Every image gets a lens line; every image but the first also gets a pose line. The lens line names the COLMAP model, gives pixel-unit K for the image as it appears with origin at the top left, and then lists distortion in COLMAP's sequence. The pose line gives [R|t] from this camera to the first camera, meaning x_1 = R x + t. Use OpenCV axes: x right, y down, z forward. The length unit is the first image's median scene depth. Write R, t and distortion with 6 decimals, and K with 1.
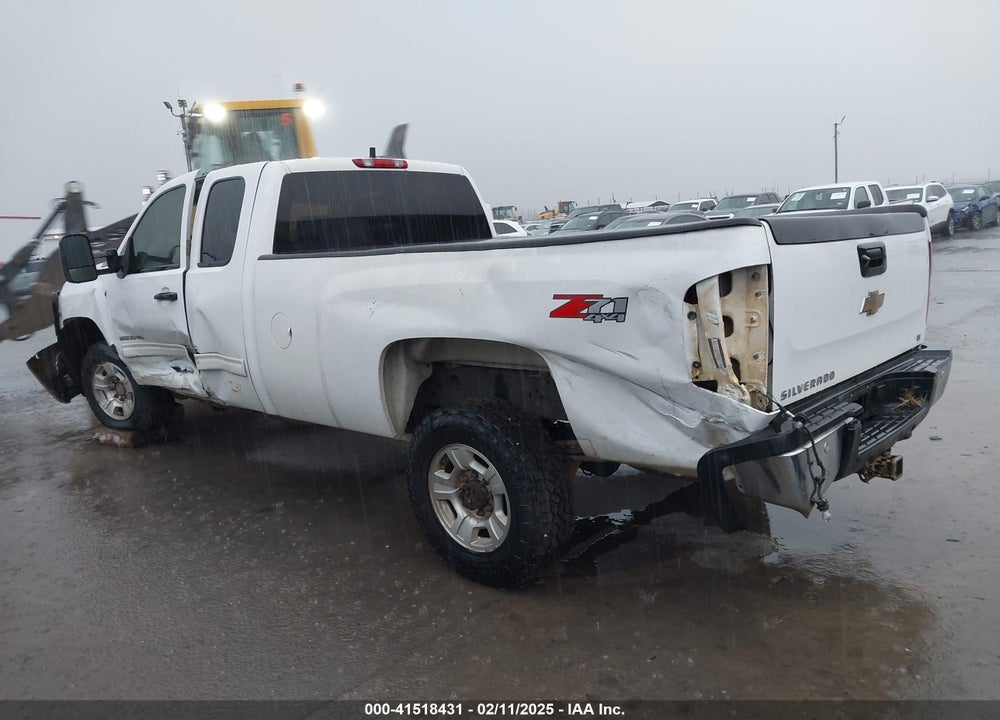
lens RADIAL K [[808.1, 0, 325.5], [0, 808.1, 359.5], [0, 0, 1]] dist [0.083974, -0.069844]
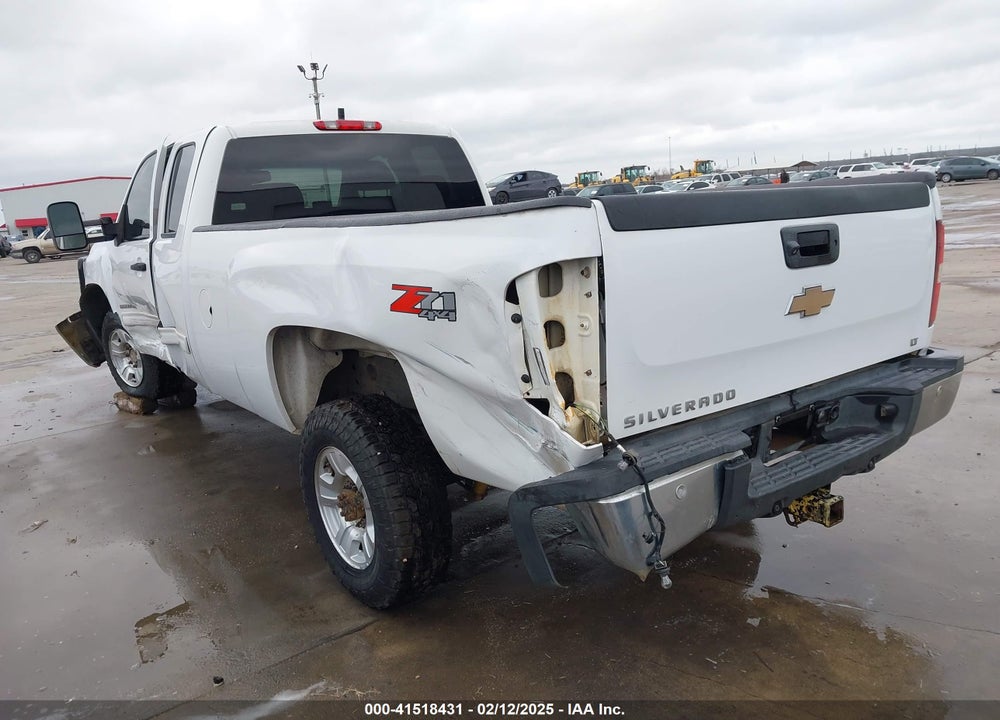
lens RADIAL K [[717.1, 0, 487.4], [0, 717.1, 340.7], [0, 0, 1]] dist [0.008977, 0.002231]
pose [[0.990087, 0.026508, -0.137930, 0.407206], [-0.018666, 0.998151, 0.057842, -0.056234], [0.139208, -0.054694, 0.988752, 0.238743]]
